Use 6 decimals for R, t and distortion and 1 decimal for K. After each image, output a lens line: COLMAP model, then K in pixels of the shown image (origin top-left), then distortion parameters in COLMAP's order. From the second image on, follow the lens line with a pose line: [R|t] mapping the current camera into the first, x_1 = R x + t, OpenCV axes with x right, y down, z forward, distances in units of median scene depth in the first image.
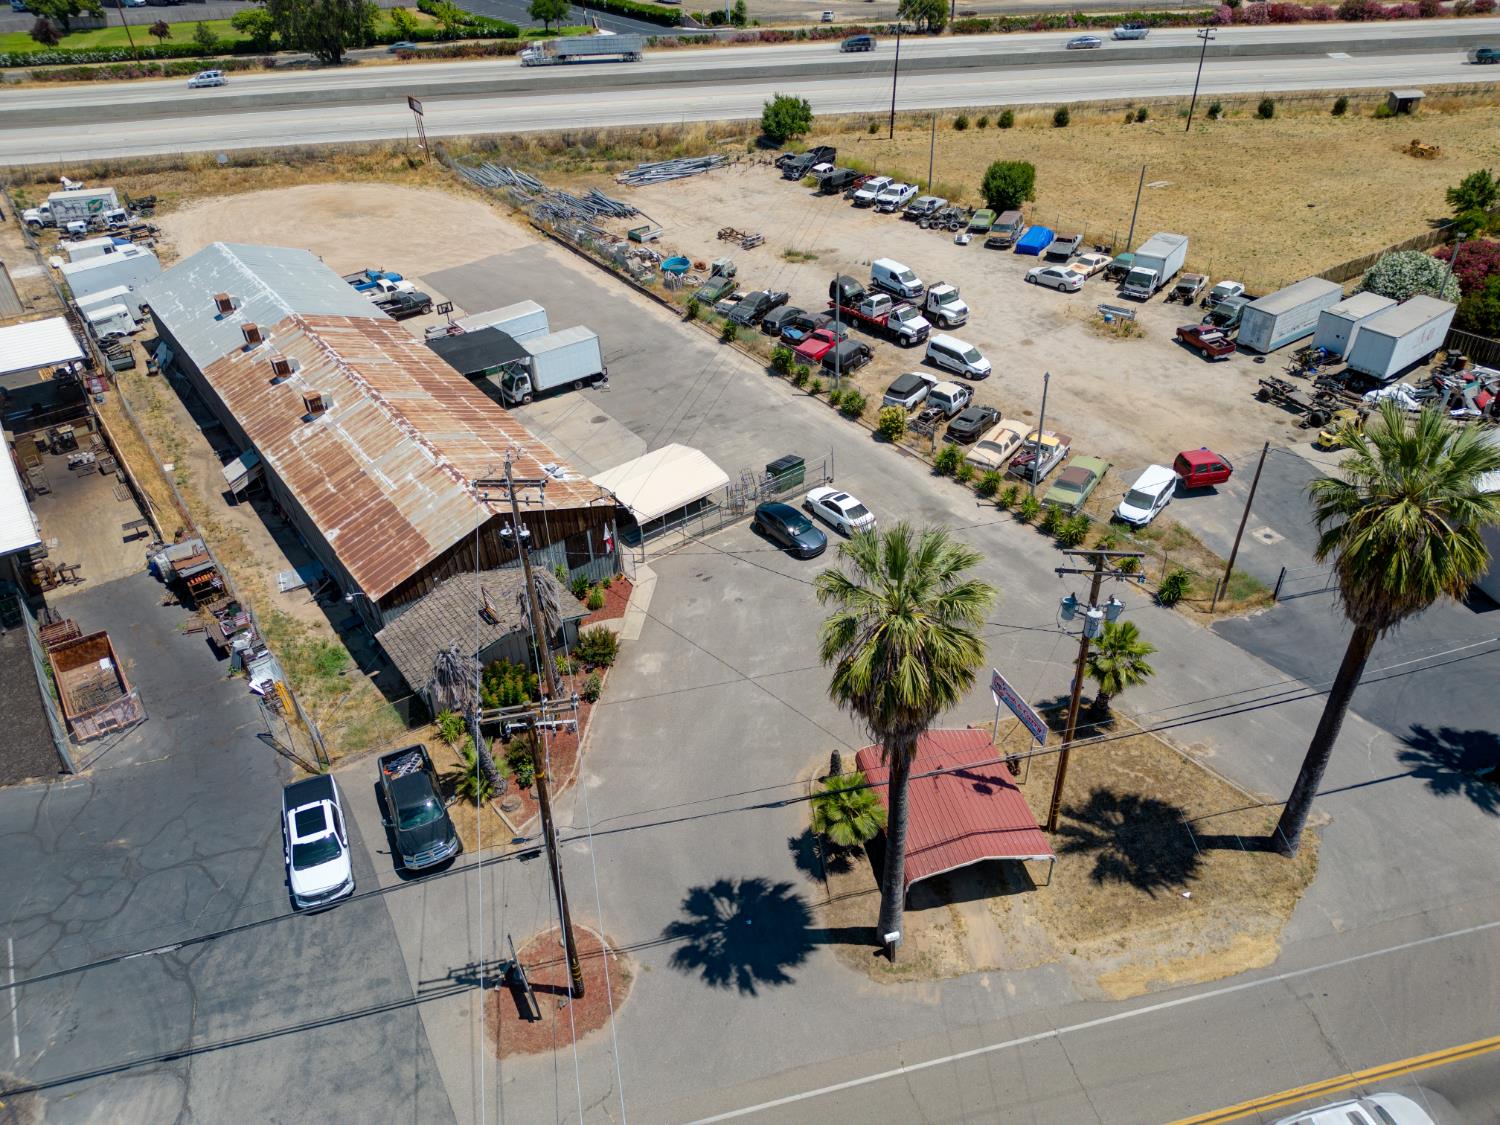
lens RADIAL K [[1045.4, 0, 750.0], [0, 1045.4, 562.5], [0, 0, 1]] dist [0.060497, -0.051723]
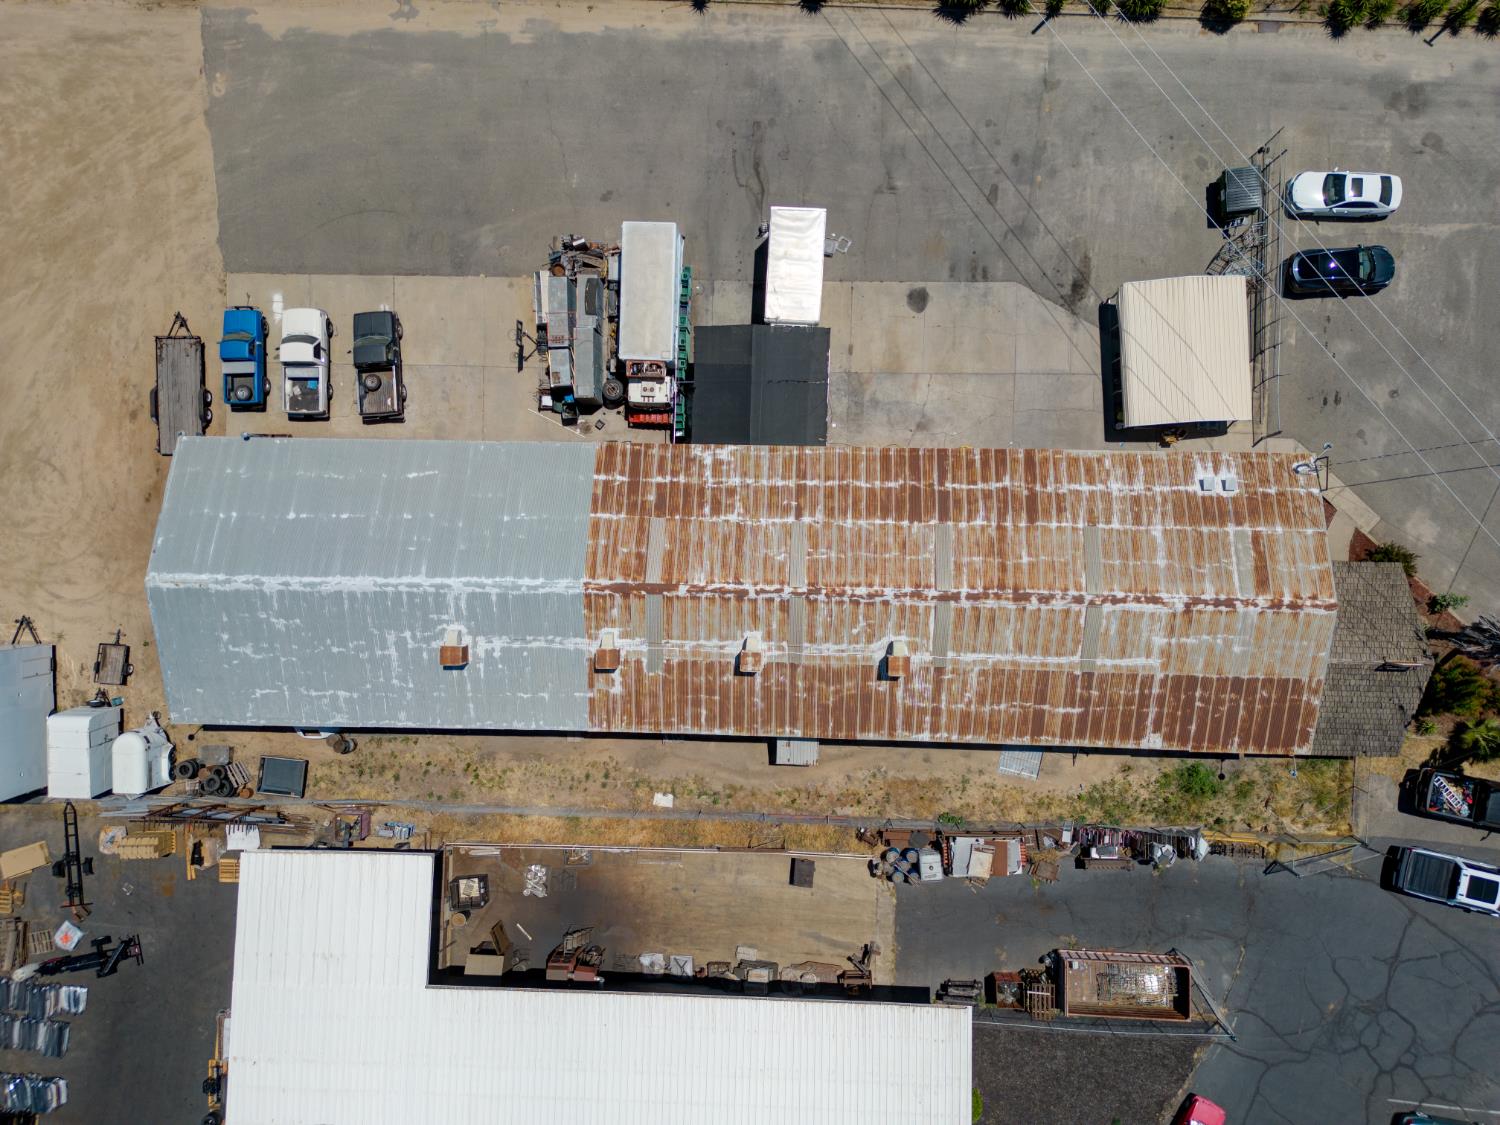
lens RADIAL K [[1045.4, 0, 750.0], [0, 1045.4, 562.5], [0, 0, 1]] dist [0.060497, -0.051723]
pose [[0.608679, -0.793340, 0.011024, -0.311565], [0.477014, 0.377014, 0.793926, -0.591886], [-0.634009, -0.477987, 0.607915, 0.475532]]
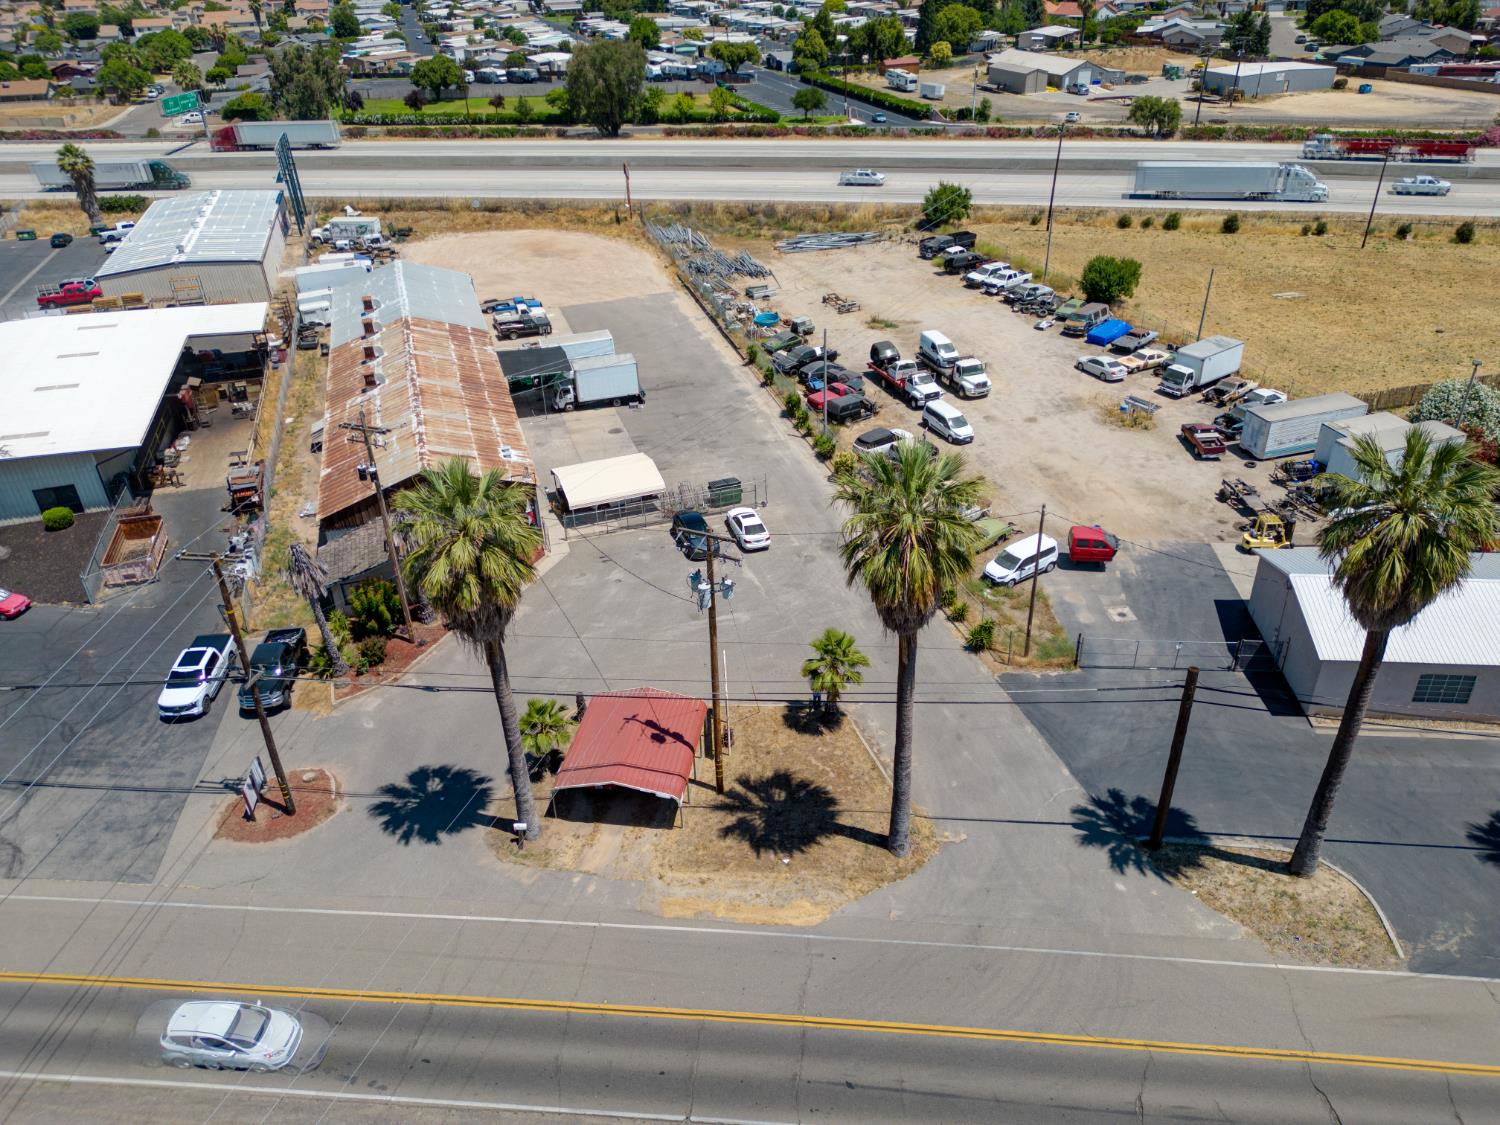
lens RADIAL K [[1045.4, 0, 750.0], [0, 1045.4, 562.5], [0, 0, 1]] dist [0.060497, -0.051723]
pose [[0.947067, 0.167750, -0.273723, 0.291140], [-0.187188, 0.981231, -0.046319, 0.027872], [0.260816, 0.095105, 0.960692, -0.054312]]
